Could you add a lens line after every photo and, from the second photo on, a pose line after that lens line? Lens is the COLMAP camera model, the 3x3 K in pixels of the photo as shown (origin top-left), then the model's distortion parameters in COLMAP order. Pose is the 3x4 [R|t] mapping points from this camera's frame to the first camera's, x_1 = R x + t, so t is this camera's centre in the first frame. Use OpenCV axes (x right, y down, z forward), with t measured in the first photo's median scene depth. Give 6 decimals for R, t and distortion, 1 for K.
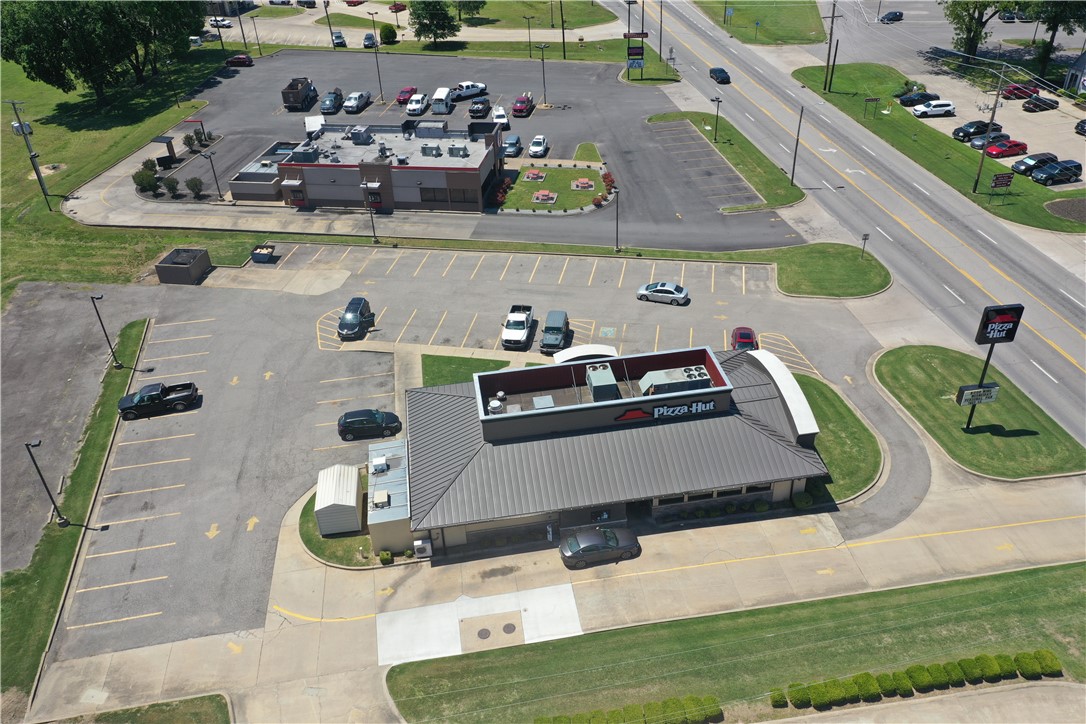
lens RADIAL K [[864.9, 0, 543.0], [0, 864.9, 362.0], [0, 0, 1]] dist [0.008165, 0.002573]
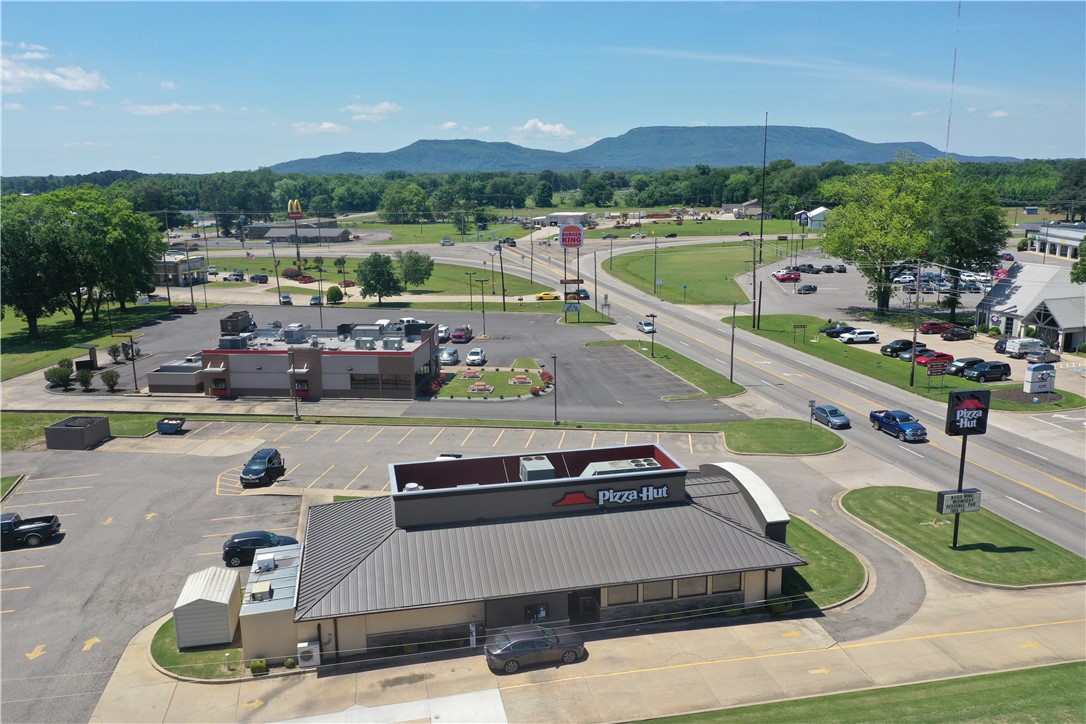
lens RADIAL K [[864.9, 0, 543.0], [0, 864.9, 362.0], [0, 0, 1]] dist [0.008165, 0.002573]
pose [[0.997914, 0.014262, 0.062957, 0.016364], [0.010249, 0.927913, -0.372655, 0.233938], [-0.063733, 0.372523, 0.925832, 0.149166]]
